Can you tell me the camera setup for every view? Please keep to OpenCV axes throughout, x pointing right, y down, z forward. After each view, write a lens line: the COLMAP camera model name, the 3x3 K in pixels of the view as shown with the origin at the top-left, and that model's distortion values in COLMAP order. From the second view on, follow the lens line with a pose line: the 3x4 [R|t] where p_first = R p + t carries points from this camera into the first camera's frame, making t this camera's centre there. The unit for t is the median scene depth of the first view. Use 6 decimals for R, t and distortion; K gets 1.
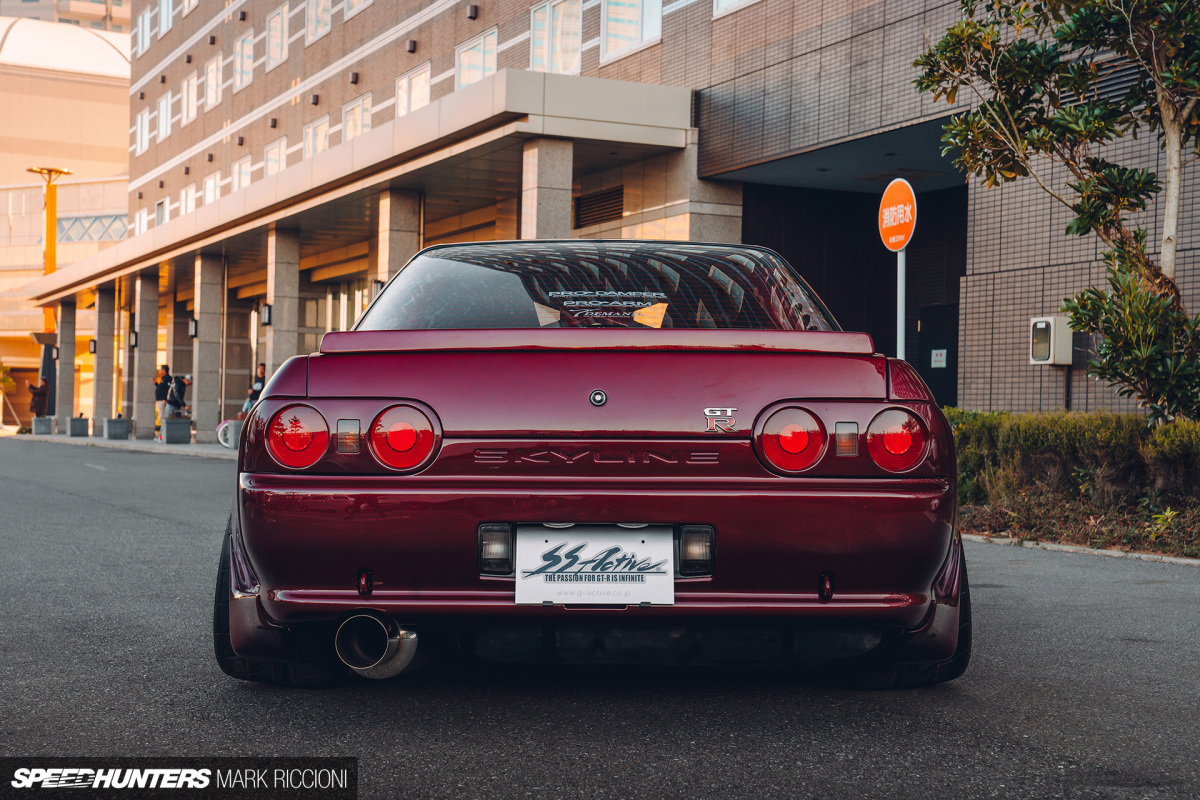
lens RADIAL K [[1876.7, 0, 600.0], [0, 1876.7, 400.0], [0, 0, 1]] dist [0.328317, 0.013924]
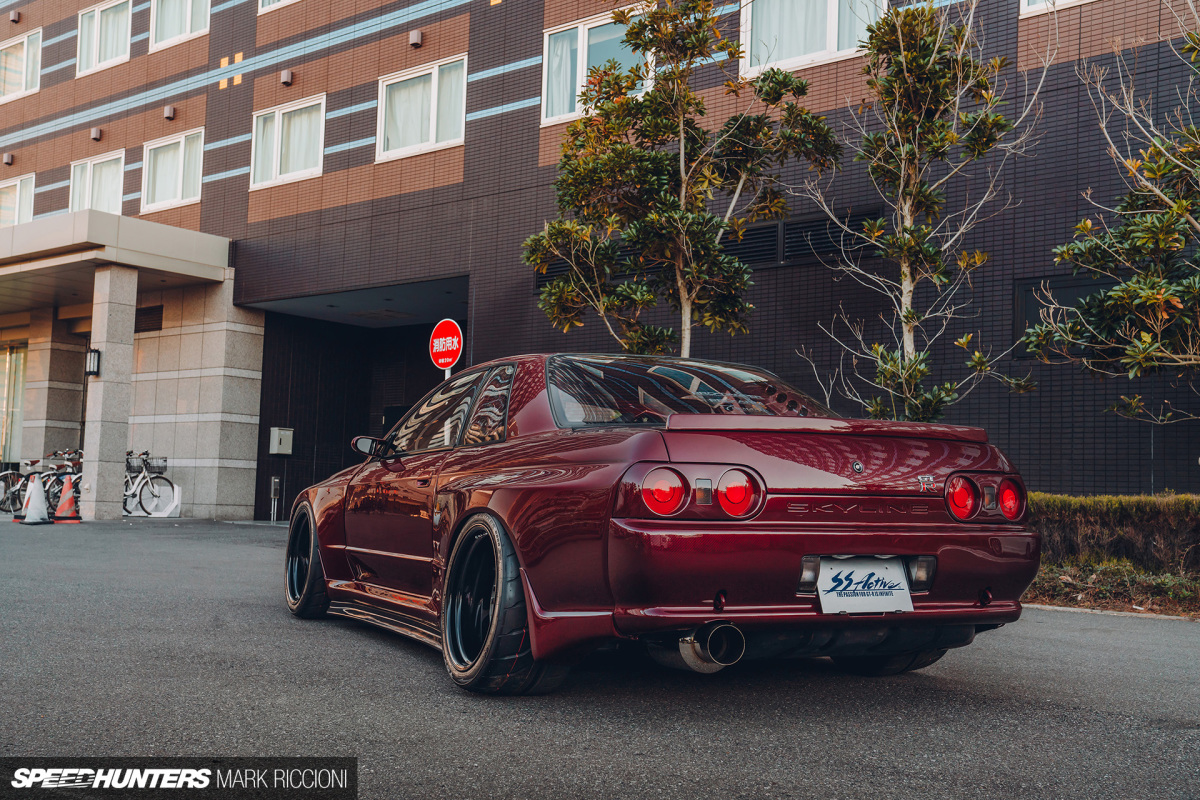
lens RADIAL K [[1344.9, 0, 600.0], [0, 1344.9, 400.0], [0, 0, 1]] dist [-0.003347, -0.014041]
pose [[0.894473, 0.046954, 0.444650, -0.629297], [-0.021338, 0.997820, -0.062444, 0.016167], [-0.446613, 0.046366, 0.893525, 0.177857]]
